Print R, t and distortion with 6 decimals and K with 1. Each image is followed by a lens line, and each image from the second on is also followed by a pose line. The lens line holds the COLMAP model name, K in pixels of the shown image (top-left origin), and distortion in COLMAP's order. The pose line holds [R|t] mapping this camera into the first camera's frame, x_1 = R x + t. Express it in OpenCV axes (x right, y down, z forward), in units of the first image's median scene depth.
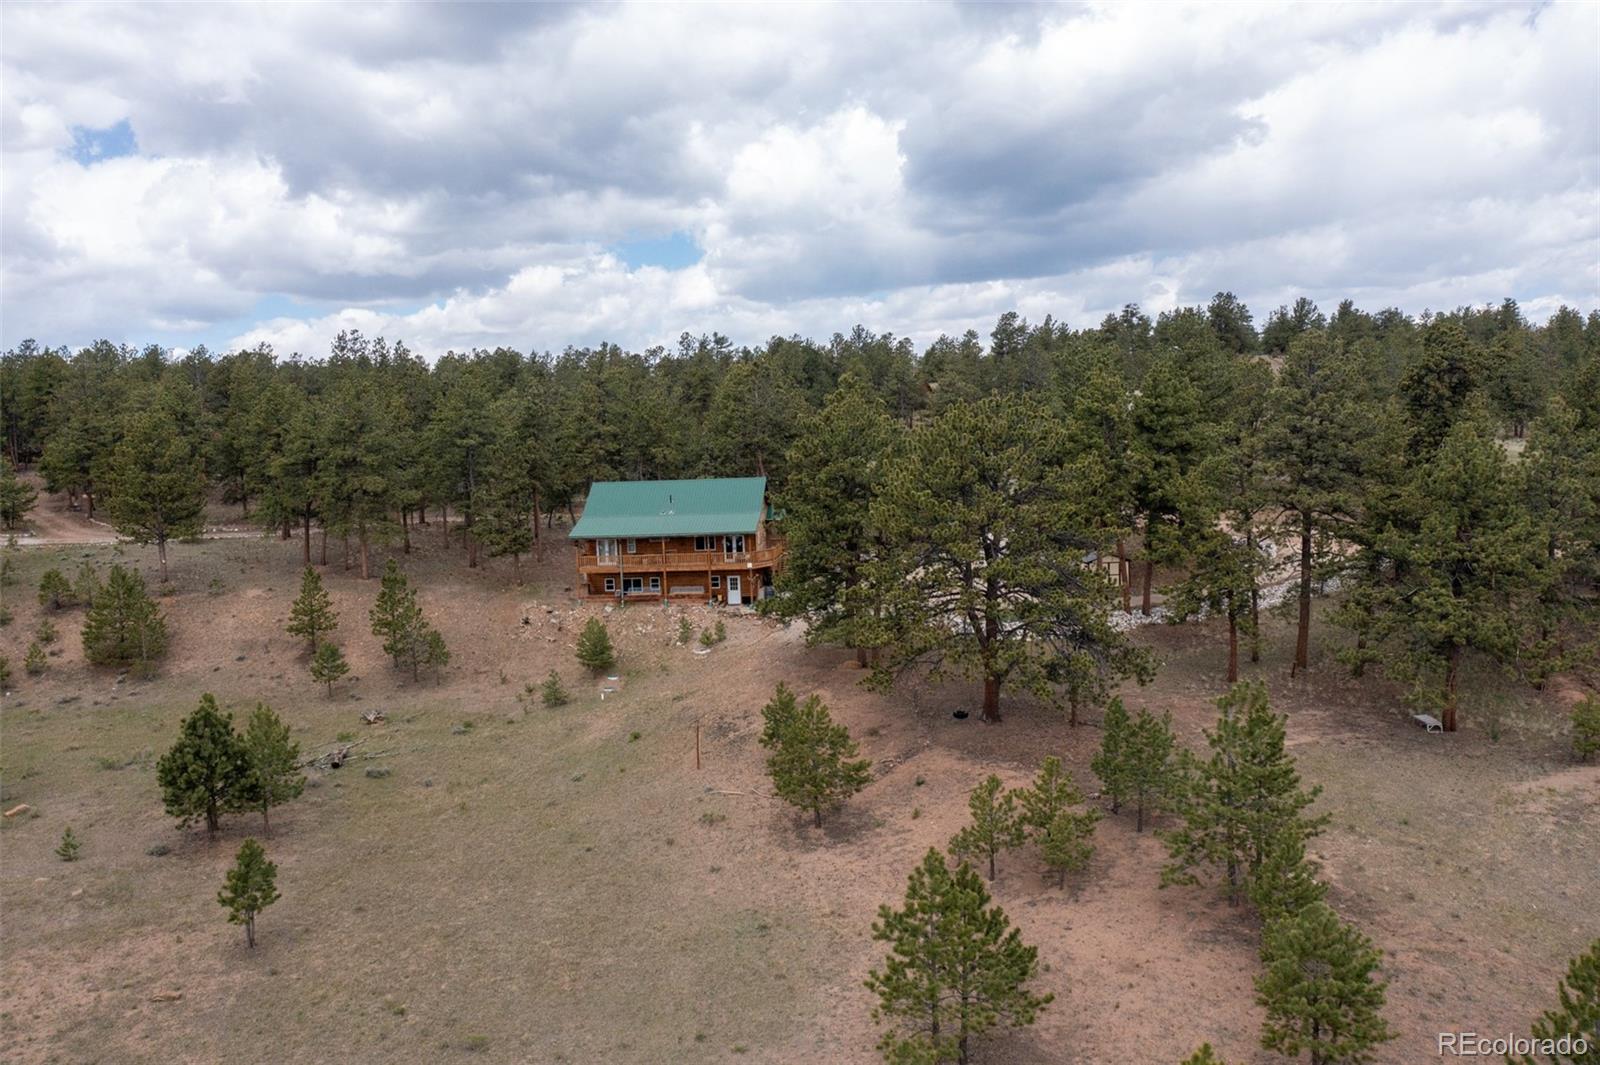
lens RADIAL K [[1266.3, 0, 801.9], [0, 1266.3, 533.9], [0, 0, 1]] dist [-0.001451, -0.004824]
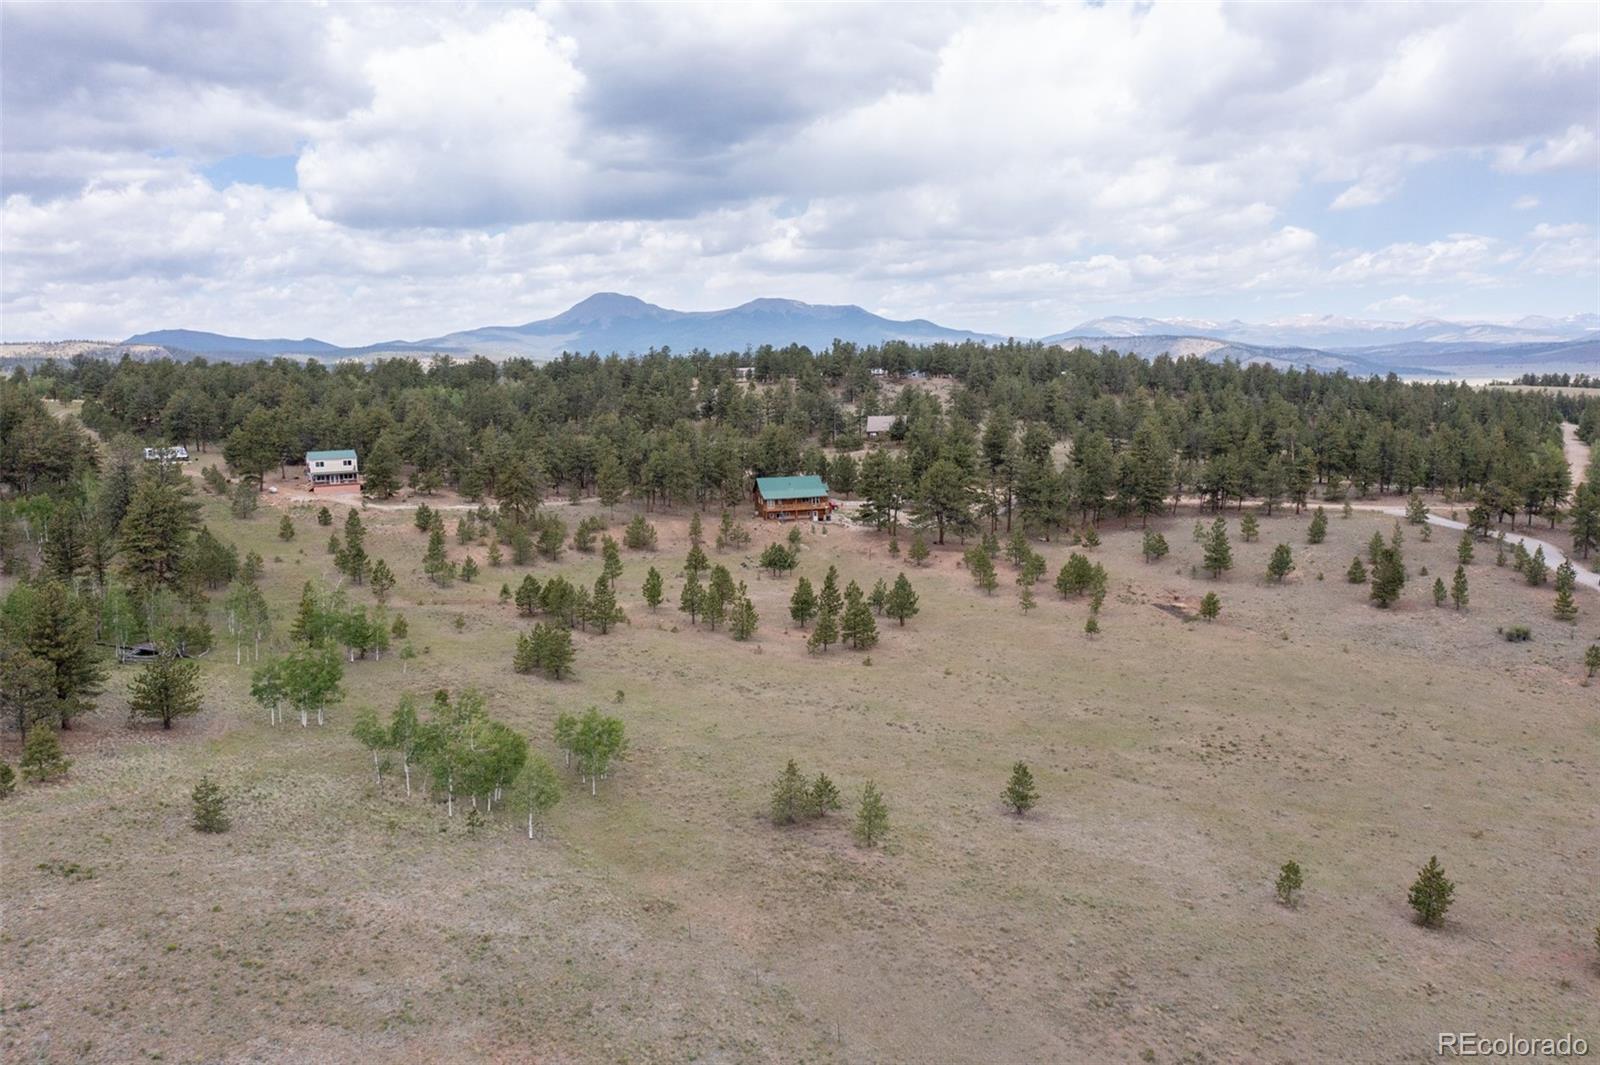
lens RADIAL K [[1266.3, 0, 800.6], [0, 1266.3, 531.4], [0, 0, 1]] dist [-0.001451, -0.004824]
pose [[0.967175, -0.034564, 0.251751, -0.796084], [0.022934, 0.998536, 0.048985, -0.060108], [-0.253075, -0.041603, 0.966552, -1.691503]]
